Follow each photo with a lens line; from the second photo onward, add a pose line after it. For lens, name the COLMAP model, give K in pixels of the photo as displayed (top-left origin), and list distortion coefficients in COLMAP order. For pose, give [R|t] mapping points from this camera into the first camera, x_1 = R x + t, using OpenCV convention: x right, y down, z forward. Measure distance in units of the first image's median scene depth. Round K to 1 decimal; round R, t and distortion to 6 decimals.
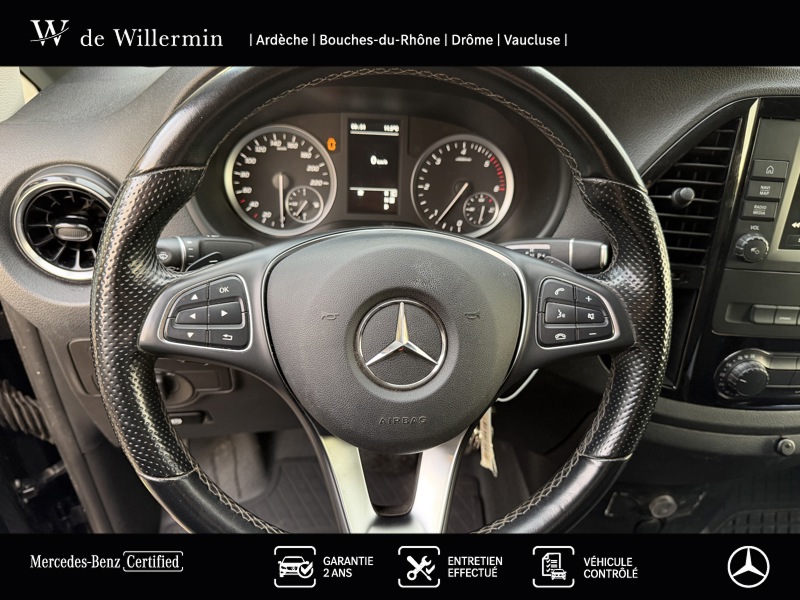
lens RADIAL K [[563.8, 0, 400.0], [0, 563.8, 300.0], [0, 0, 1]] dist [0.124776, -0.225037]
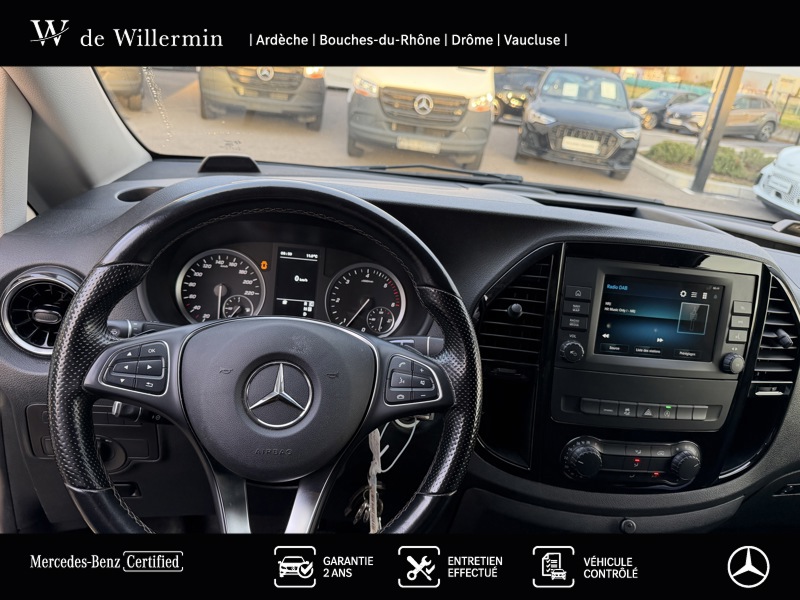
lens RADIAL K [[568.0, 0, 400.0], [0, 568.0, 300.0], [0, 0, 1]] dist [0.131538, -0.193698]
pose [[0.998580, 0.040876, 0.034155, 0.151922], [-0.031058, 0.967715, -0.250125, 0.123696], [-0.043277, 0.248710, 0.967611, -0.264877]]
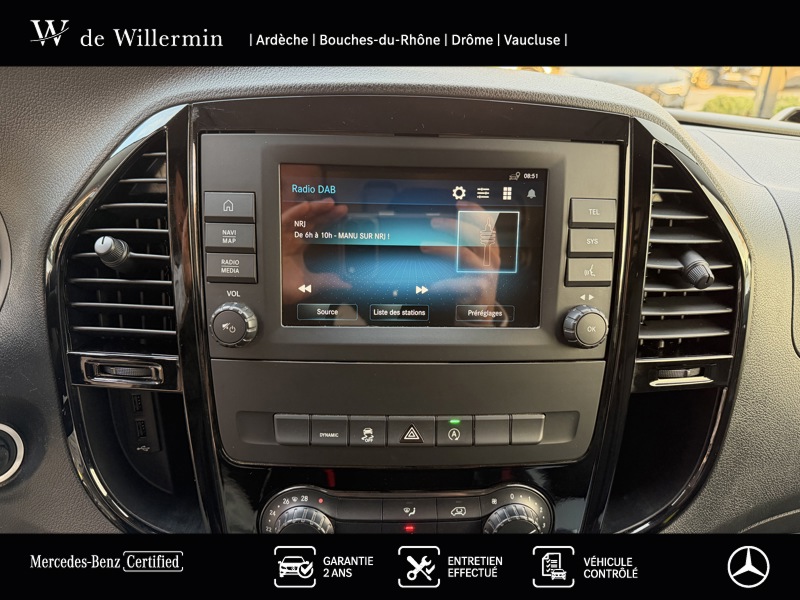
lens RADIAL K [[562.8, 0, 400.0], [0, 562.8, 300.0], [0, 0, 1]] dist [-0.006967, -0.002919]
pose [[0.994981, -0.031967, -0.094816, 0.781916], [0.008230, 0.970529, -0.240845, 0.035842], [0.099721, 0.238856, 0.965921, 0.345466]]
